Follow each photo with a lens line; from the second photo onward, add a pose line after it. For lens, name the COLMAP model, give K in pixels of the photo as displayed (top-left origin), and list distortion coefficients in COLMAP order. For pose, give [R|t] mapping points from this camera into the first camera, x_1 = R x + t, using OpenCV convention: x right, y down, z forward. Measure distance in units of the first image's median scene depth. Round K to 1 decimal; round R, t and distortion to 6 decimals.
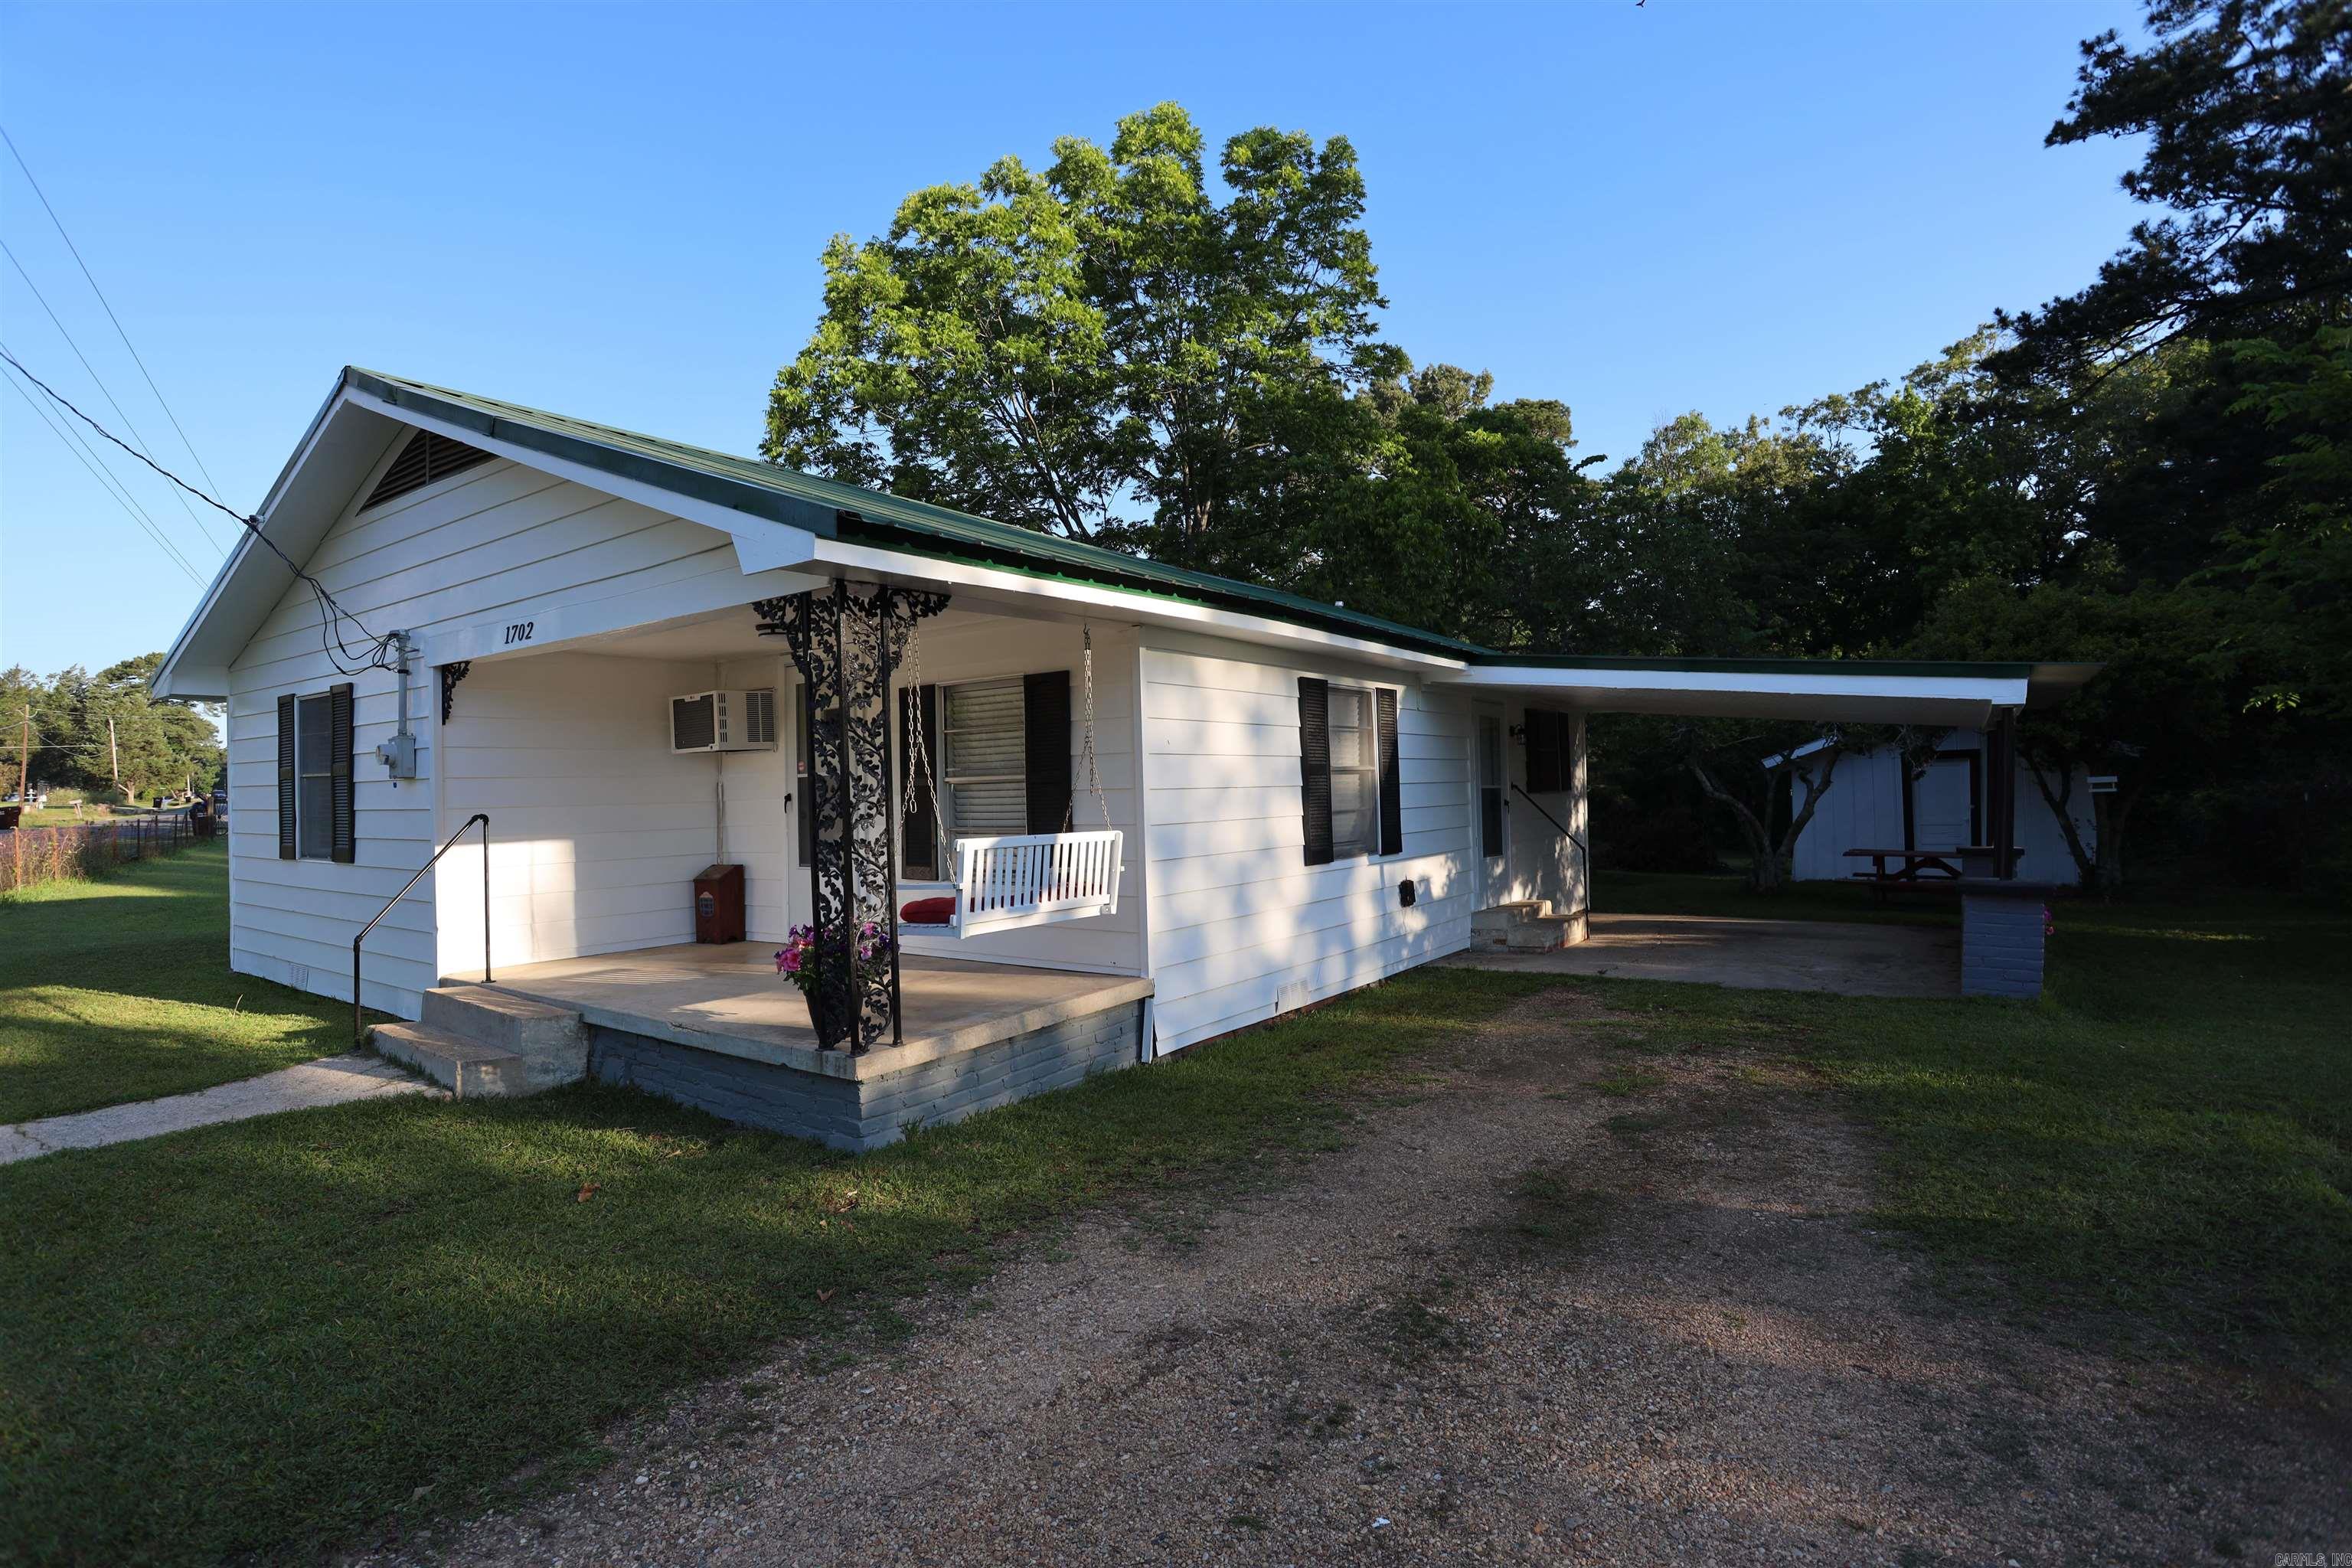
lens RADIAL K [[1142.9, 0, 1189.0], [0, 1142.9, 794.1], [0, 0, 1]] dist [-0.067401, 0.027735]
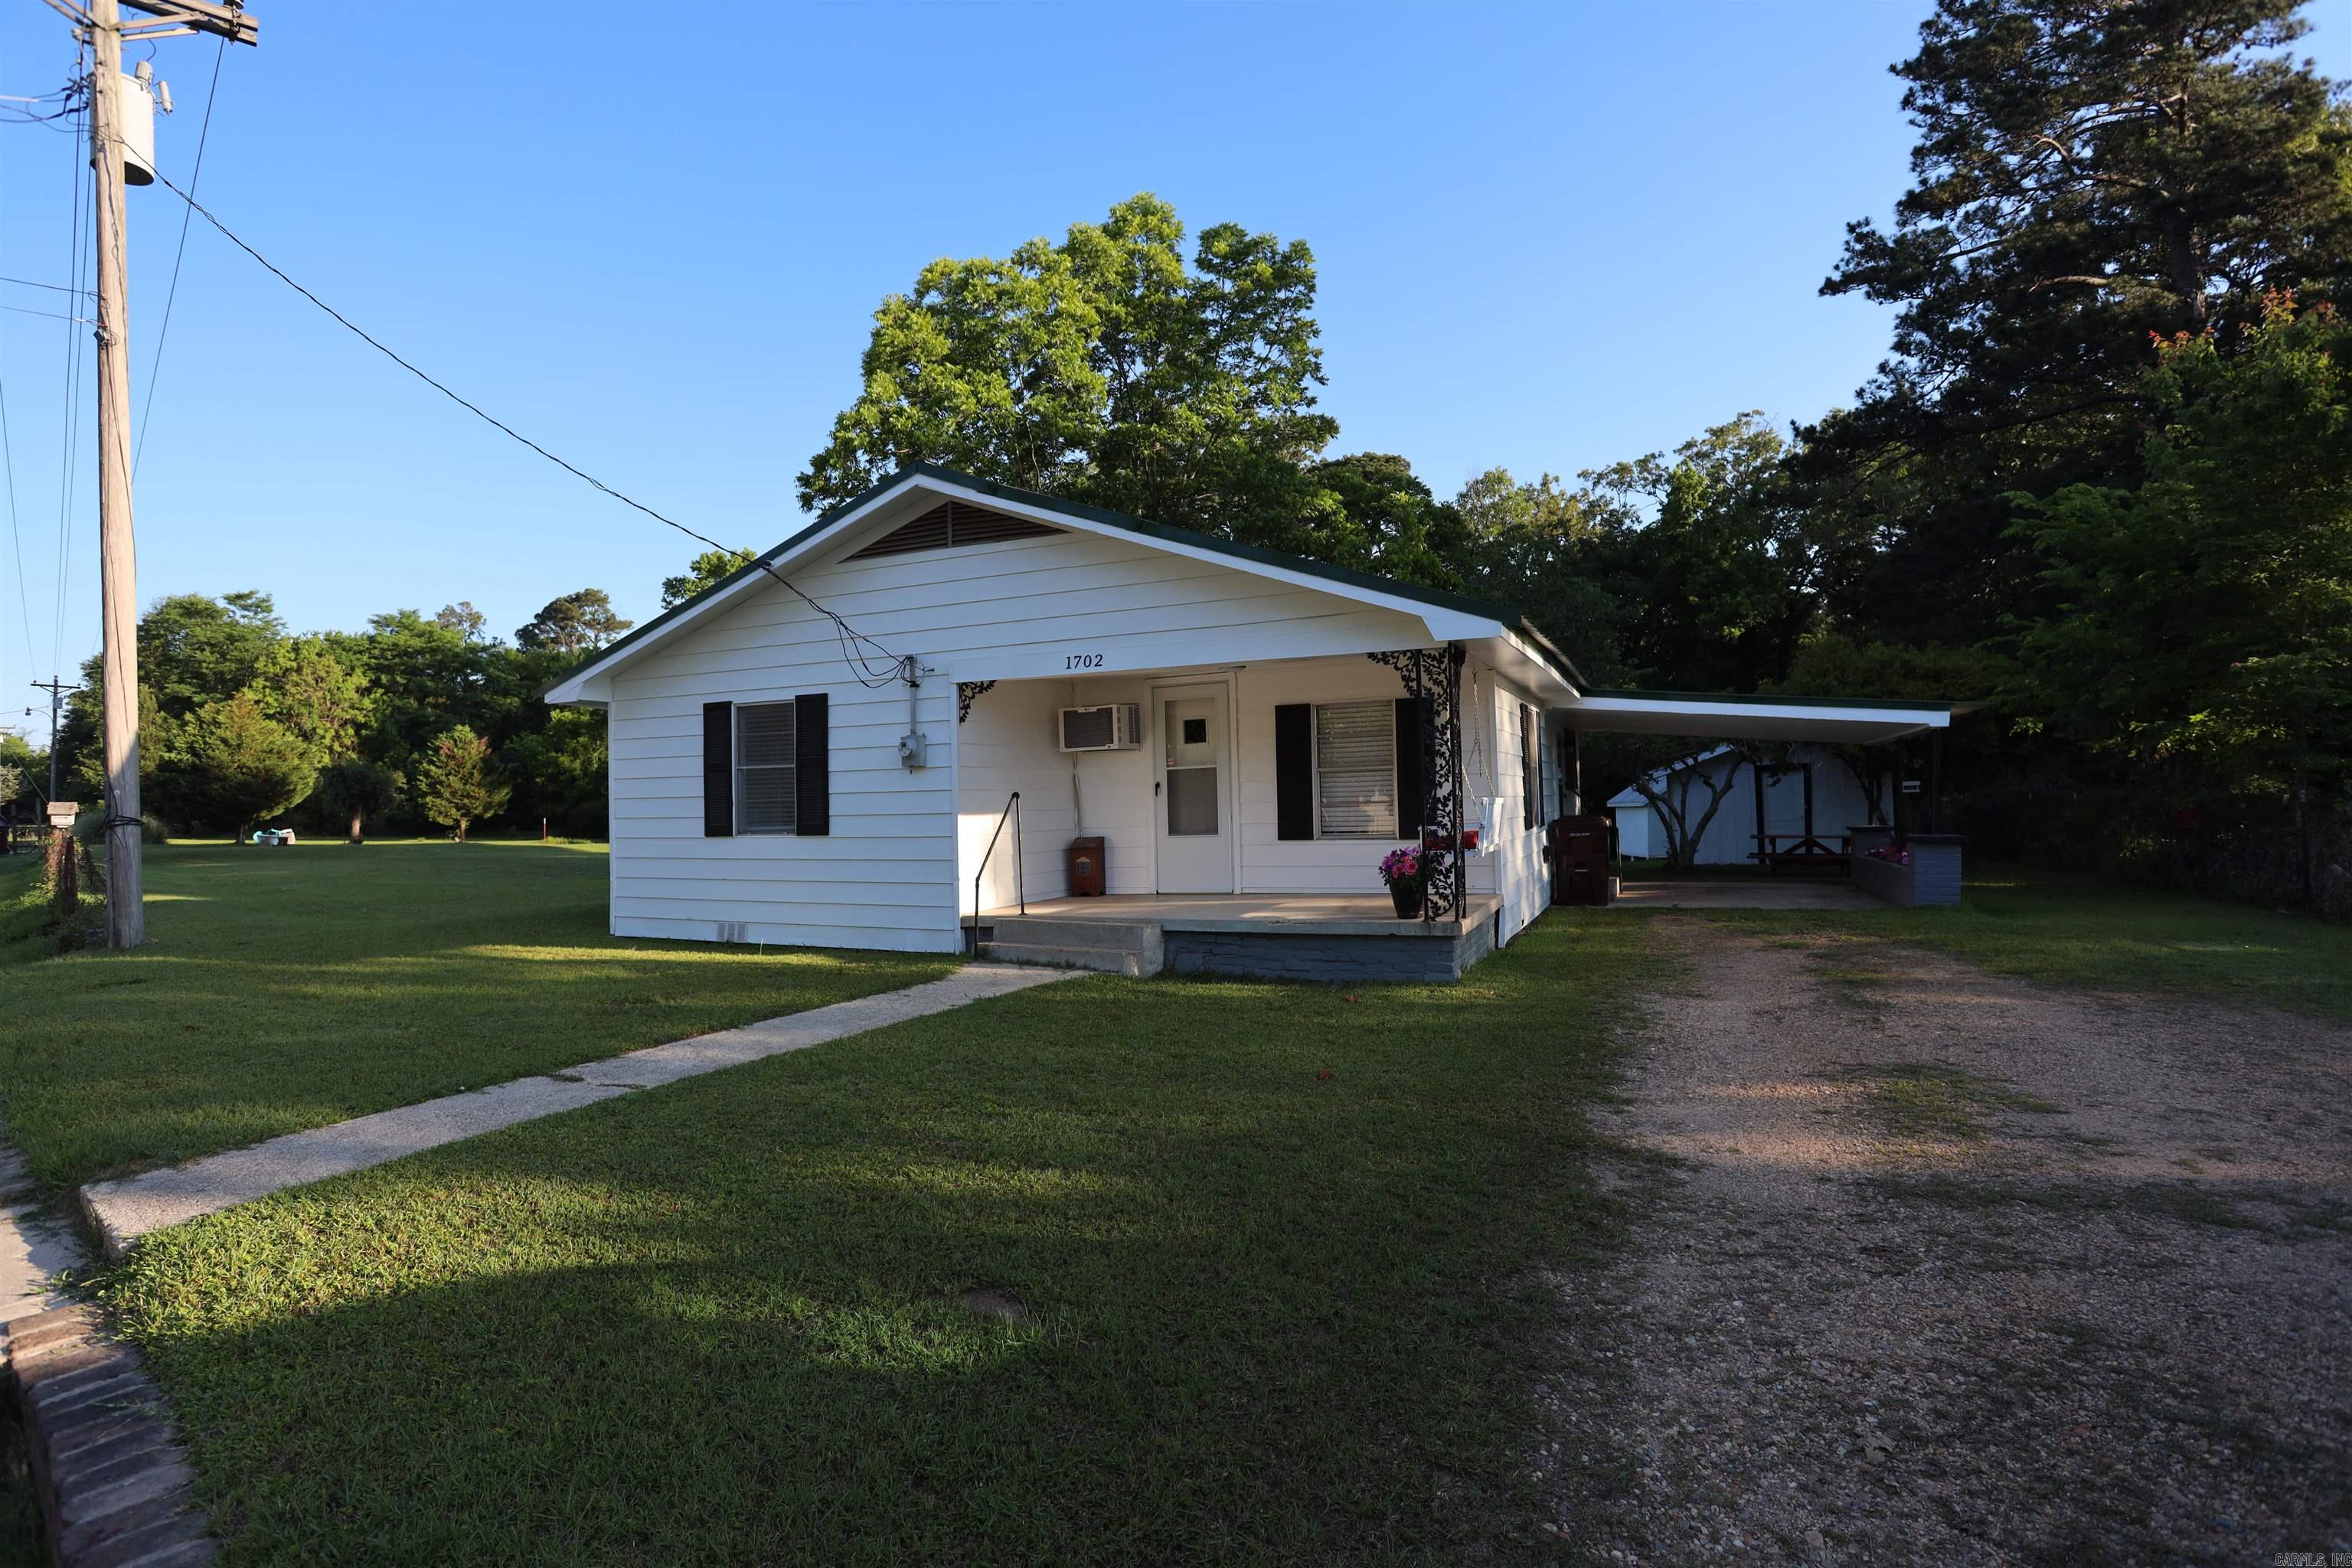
lens RADIAL K [[1144.7, 0, 1193.7], [0, 1144.7, 796.7], [0, 0, 1]] dist [-0.076475, 0.035716]
pose [[0.979990, -0.000587, 0.199045, -0.203221], [0.003819, 0.999867, -0.015857, 0.013583], [-0.199010, 0.016300, 0.979862, -0.119819]]
